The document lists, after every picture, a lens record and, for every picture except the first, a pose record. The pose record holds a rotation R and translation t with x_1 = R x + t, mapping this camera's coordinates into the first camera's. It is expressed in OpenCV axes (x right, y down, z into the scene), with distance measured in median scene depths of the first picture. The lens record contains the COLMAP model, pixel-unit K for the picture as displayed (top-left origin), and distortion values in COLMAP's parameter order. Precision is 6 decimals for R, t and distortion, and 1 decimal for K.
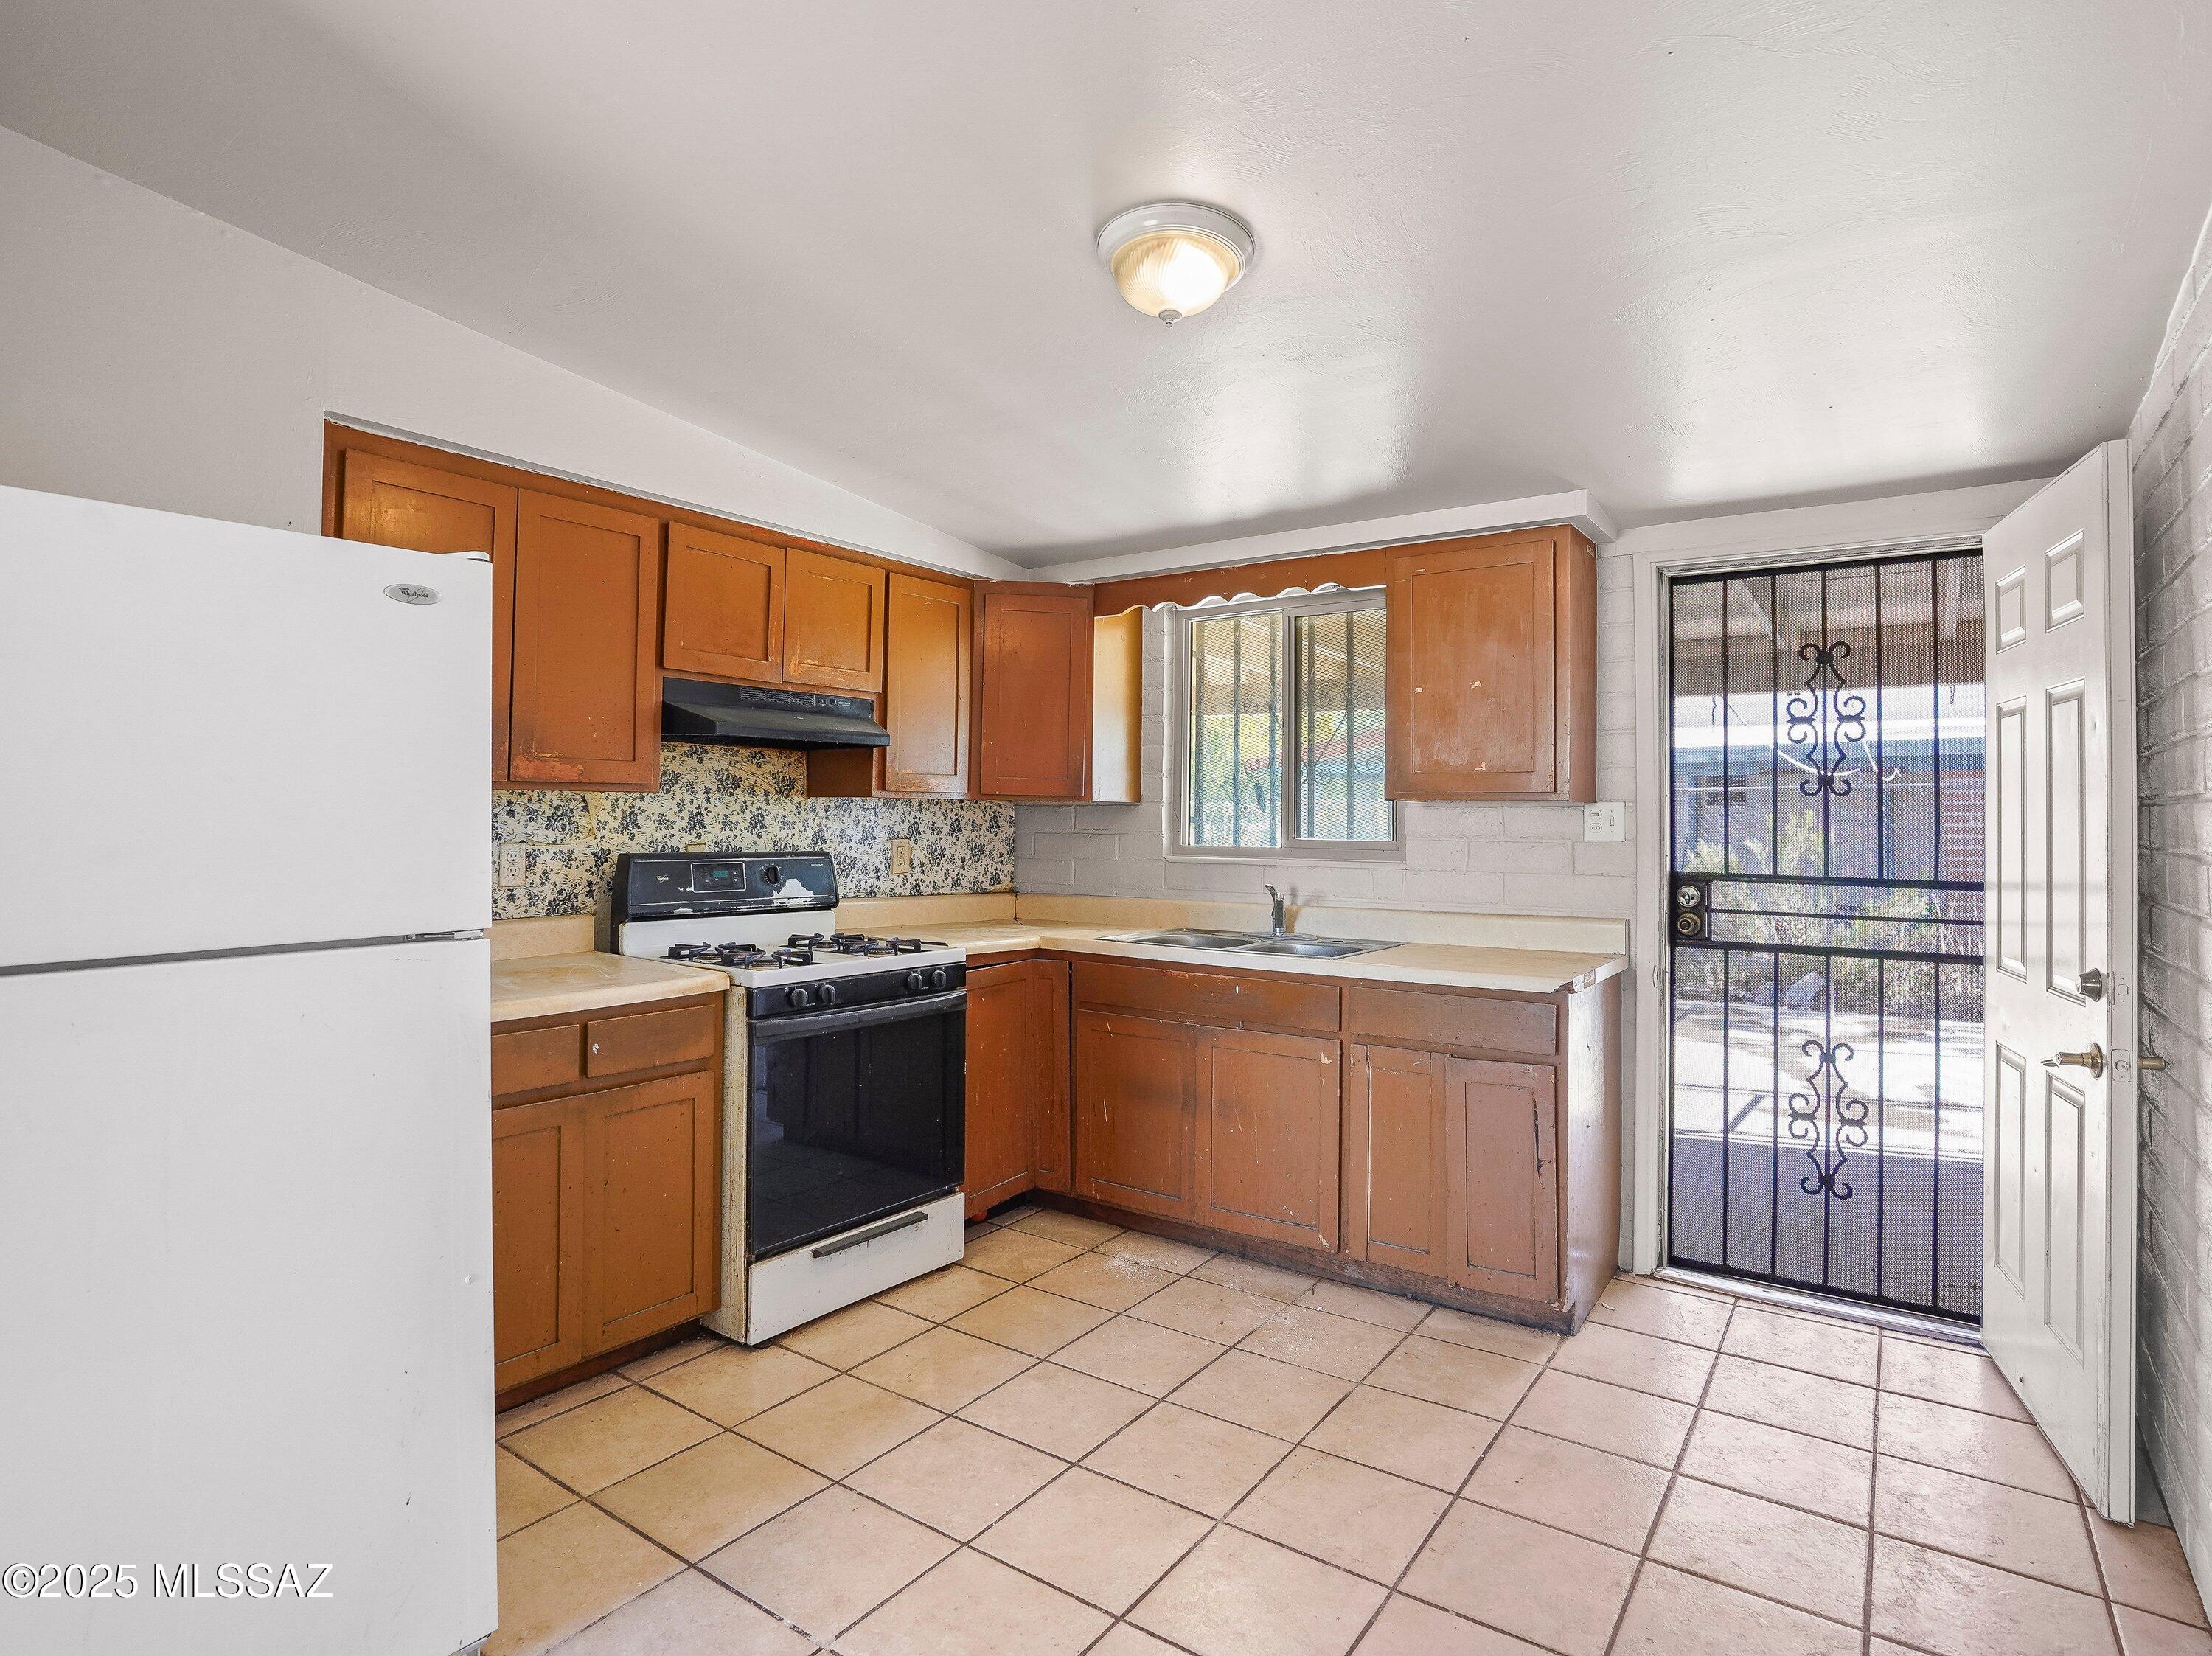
lens RADIAL K [[1176.5, 0, 1106.0], [0, 1176.5, 828.0], [0, 0, 1]] dist [0.001717, -0.000097]
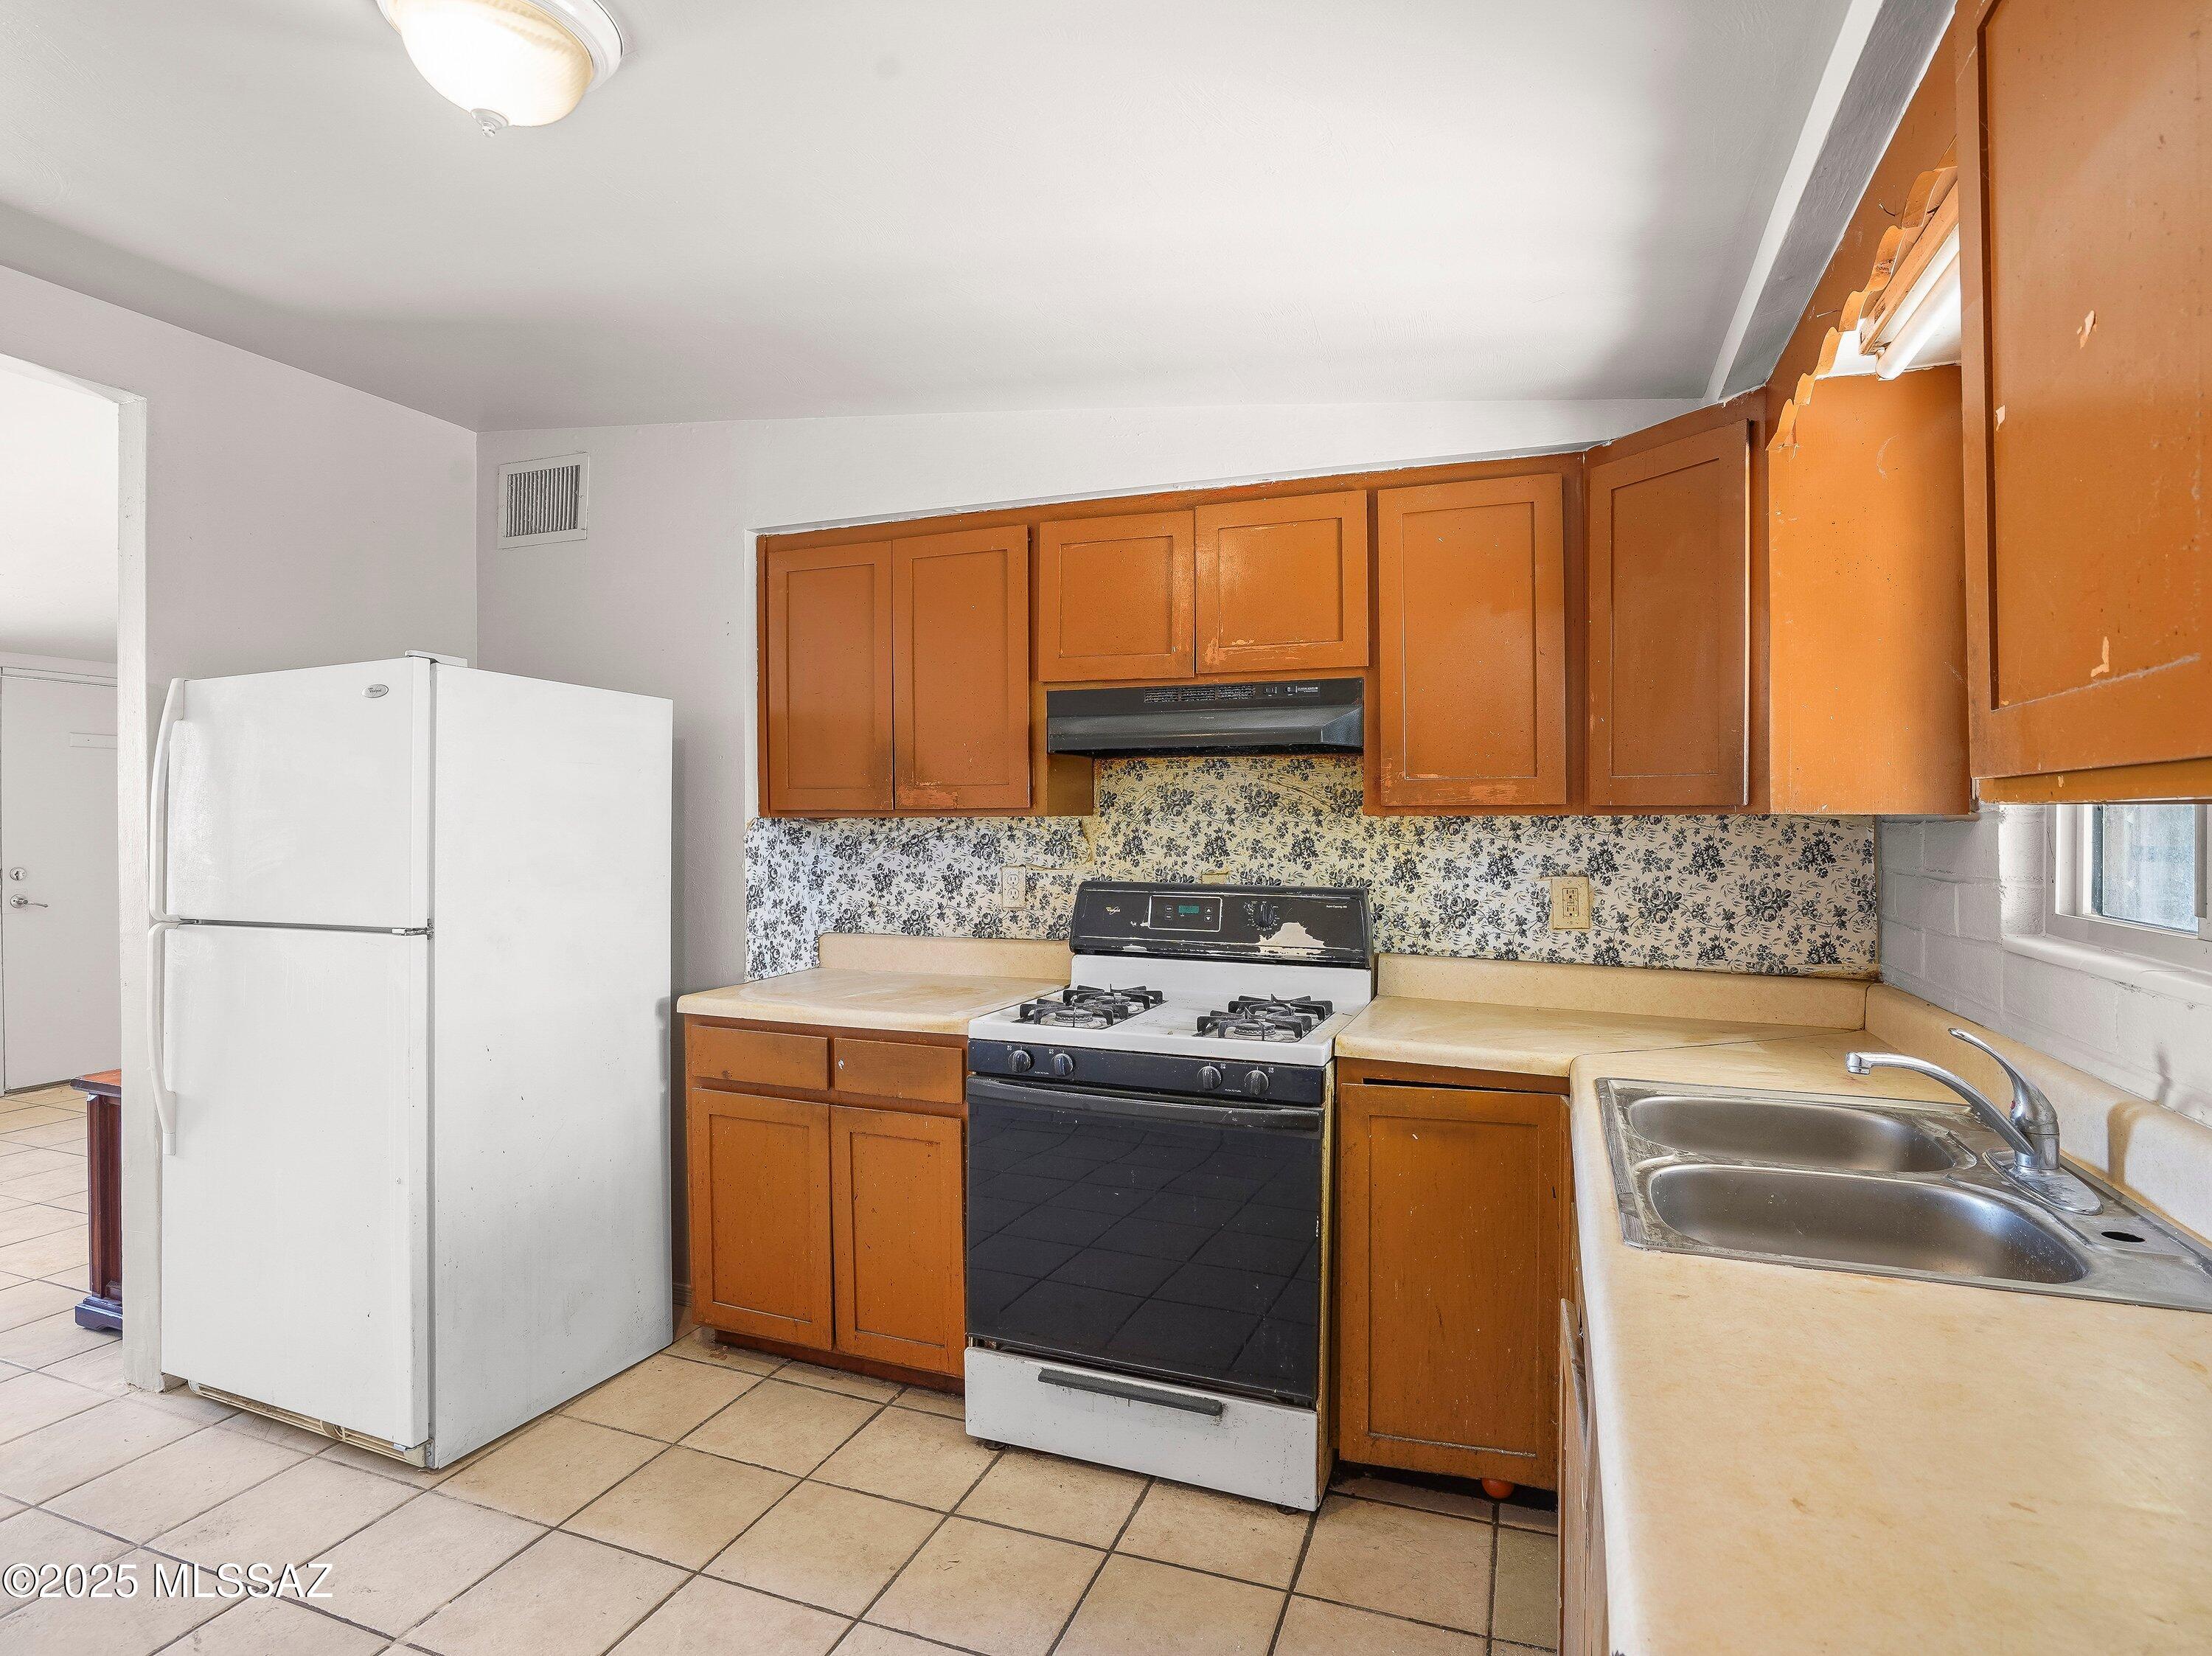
lens RADIAL K [[1202.6, 0, 1106.0], [0, 1202.6, 828.0], [0, 0, 1]] dist [-0.065706, 0.000912]
pose [[0.260623, -0.013687, -0.965344, 0.484489], [-0.012277, 0.999772, -0.017490, -0.003355], [0.965363, 0.016409, 0.260395, 0.708005]]
